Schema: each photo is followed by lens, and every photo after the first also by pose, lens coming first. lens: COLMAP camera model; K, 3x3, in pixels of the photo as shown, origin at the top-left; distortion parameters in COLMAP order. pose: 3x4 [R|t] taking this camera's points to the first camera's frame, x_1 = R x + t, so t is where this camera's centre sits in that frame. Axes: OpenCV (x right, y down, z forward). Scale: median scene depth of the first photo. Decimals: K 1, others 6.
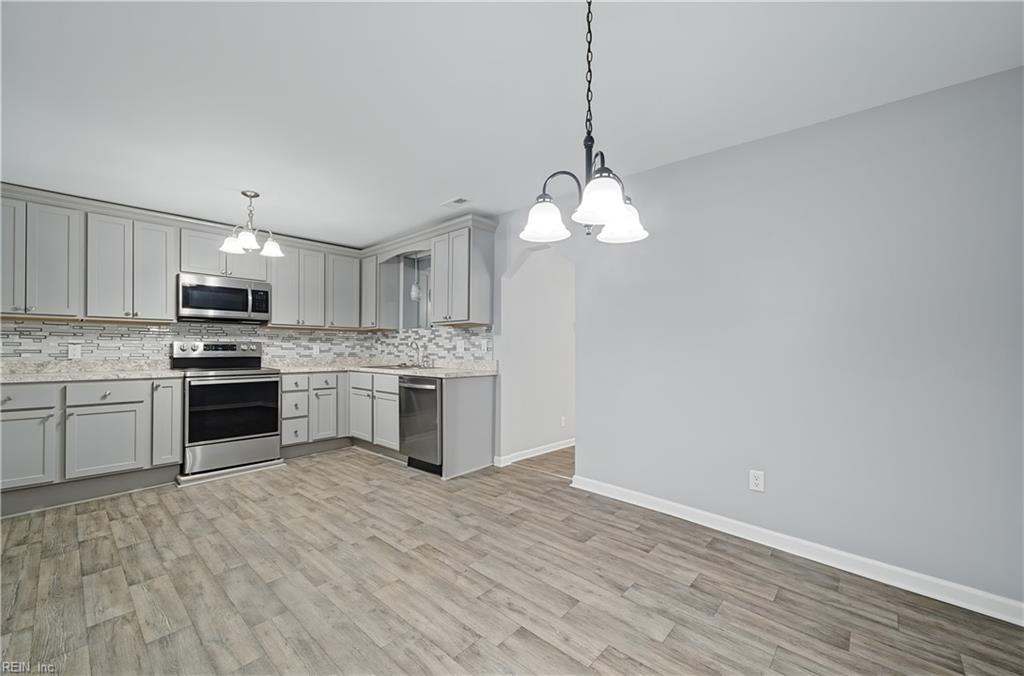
lens RADIAL K [[409.0, 0, 514.6], [0, 409.0, 349.7], [0, 0, 1]] dist [-0.001560, -0.000449]
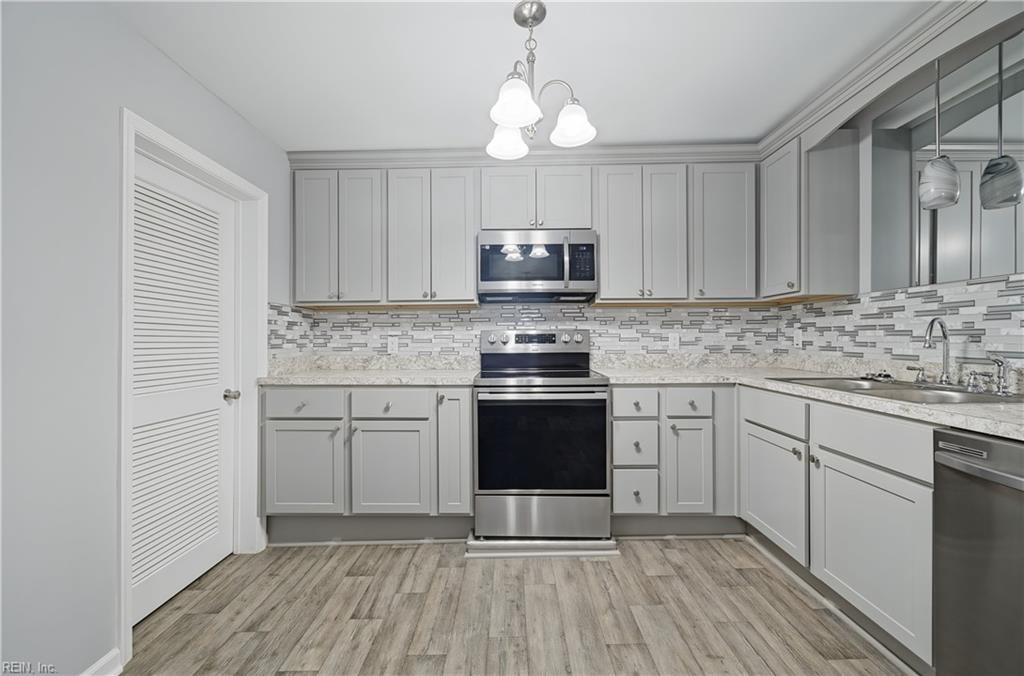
lens RADIAL K [[403.2, 0, 505.4], [0, 403.2, 340.1], [0, 0, 1]] dist [0.001077, 0.000281]
pose [[0.656871, -0.002839, -0.753997, -0.250844], [0.007223, 0.999971, 0.002527, -0.005165], [0.753968, -0.007106, 0.656873, 0.529077]]
